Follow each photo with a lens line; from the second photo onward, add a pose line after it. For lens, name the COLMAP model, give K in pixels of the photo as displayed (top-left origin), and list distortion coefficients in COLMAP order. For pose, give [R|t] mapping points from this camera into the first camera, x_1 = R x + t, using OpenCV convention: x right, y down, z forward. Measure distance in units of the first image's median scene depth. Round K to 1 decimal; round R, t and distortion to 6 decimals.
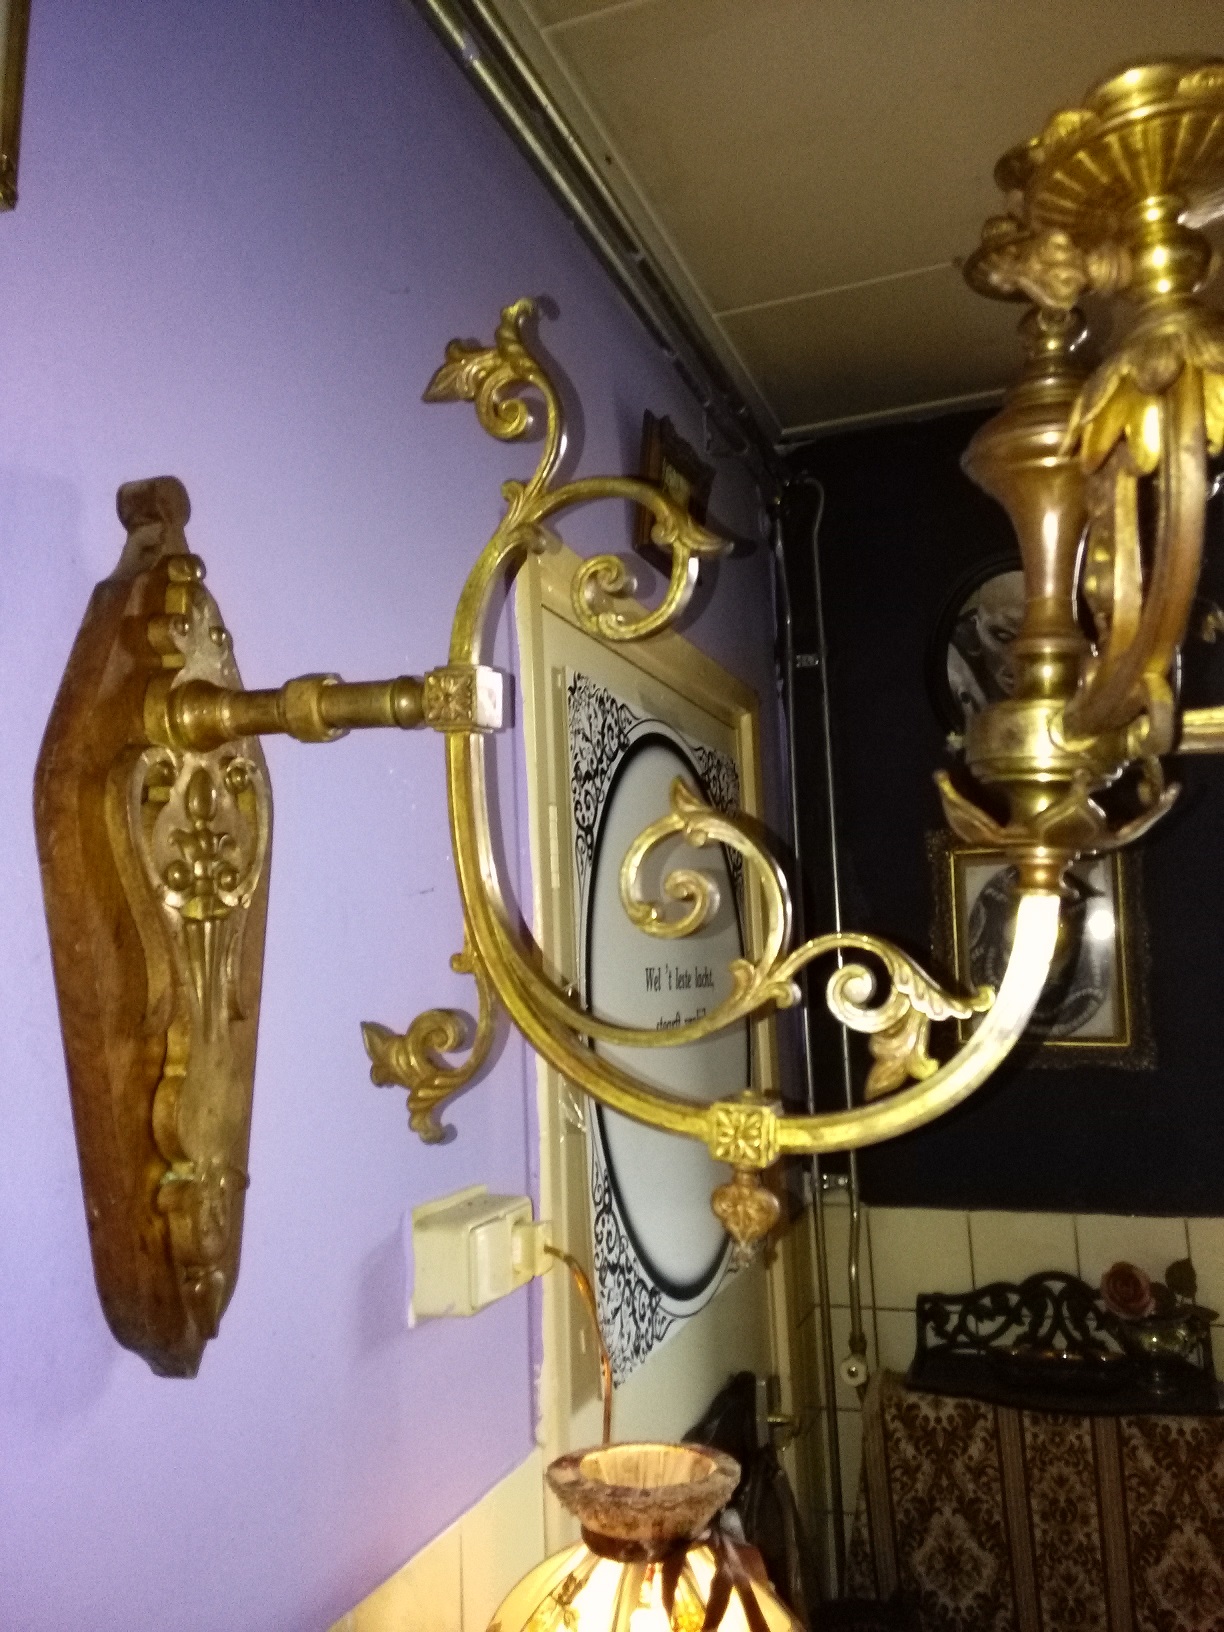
lens RADIAL K [[1315.2, 0, 612.0], [0, 1315.2, 816.0], [0, 0, 1]] dist [0.104645, -0.171076]
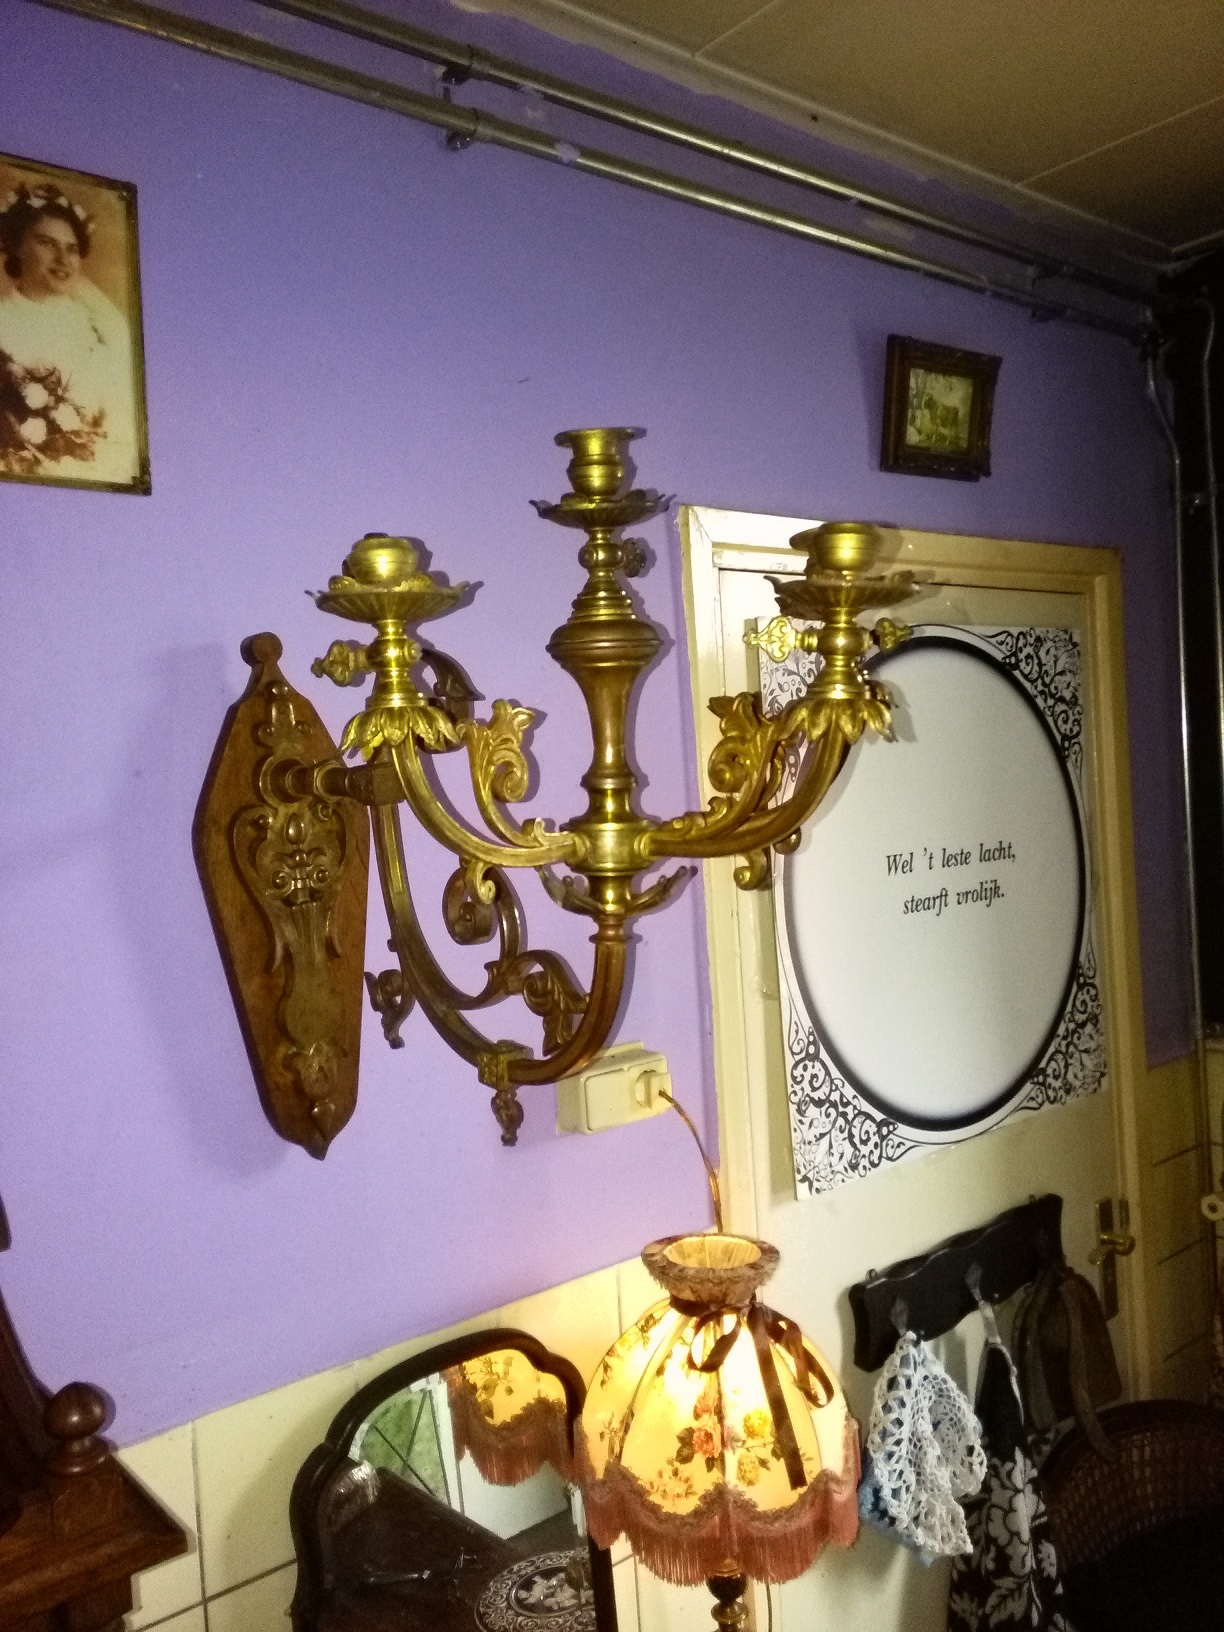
lens RADIAL K [[1315.2, 0, 612.0], [0, 1315.2, 816.0], [0, 0, 1]] dist [0.104645, -0.171076]
pose [[0.863393, 0.001807, -0.504529, 0.448506], [0.086555, 0.984638, 0.151647, -0.127700], [0.497052, -0.174600, 0.849973, -0.105995]]
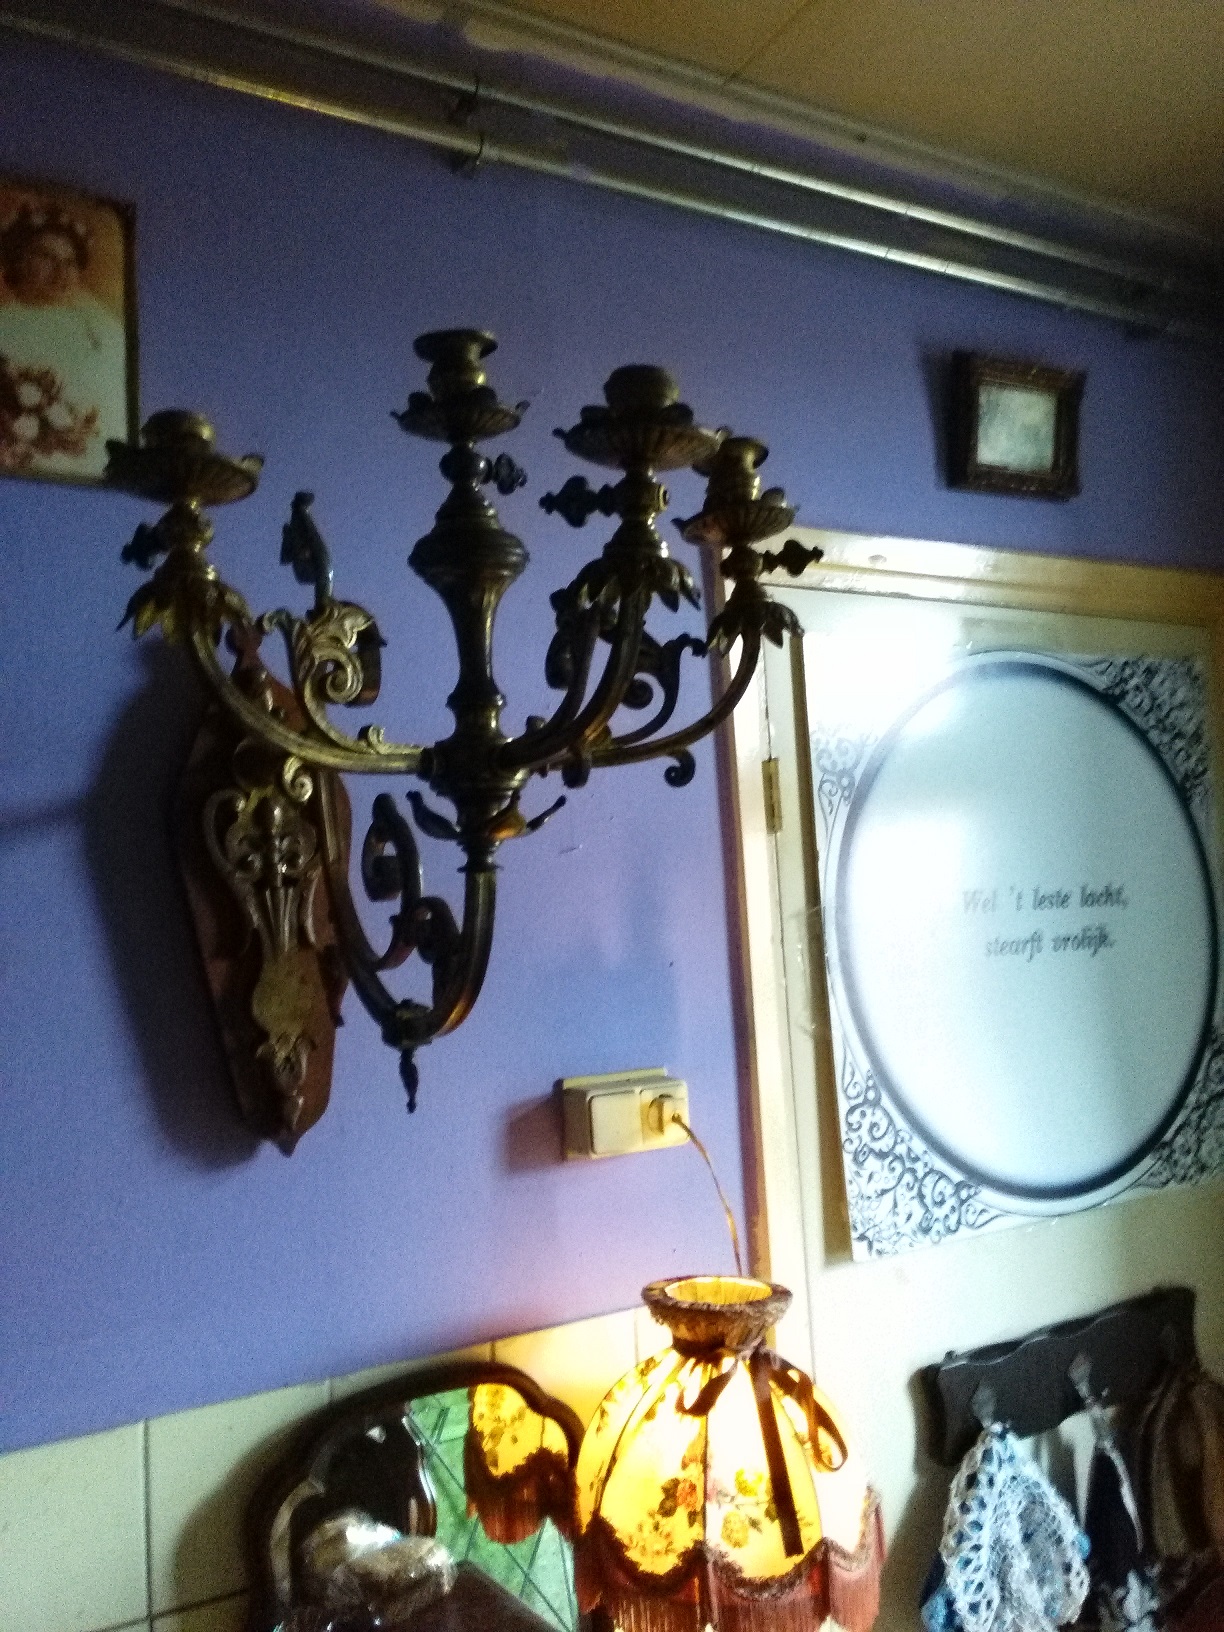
lens RADIAL K [[1325.3, 0, 612.0], [0, 1325.3, 816.0], [0, 0, 1]] dist [0.054163, -0.087990]
pose [[0.767751, -0.054323, -0.638441, 0.554816], [0.101748, 0.994093, 0.037772, -0.015293], [0.632618, -0.093960, 0.768743, 0.001220]]
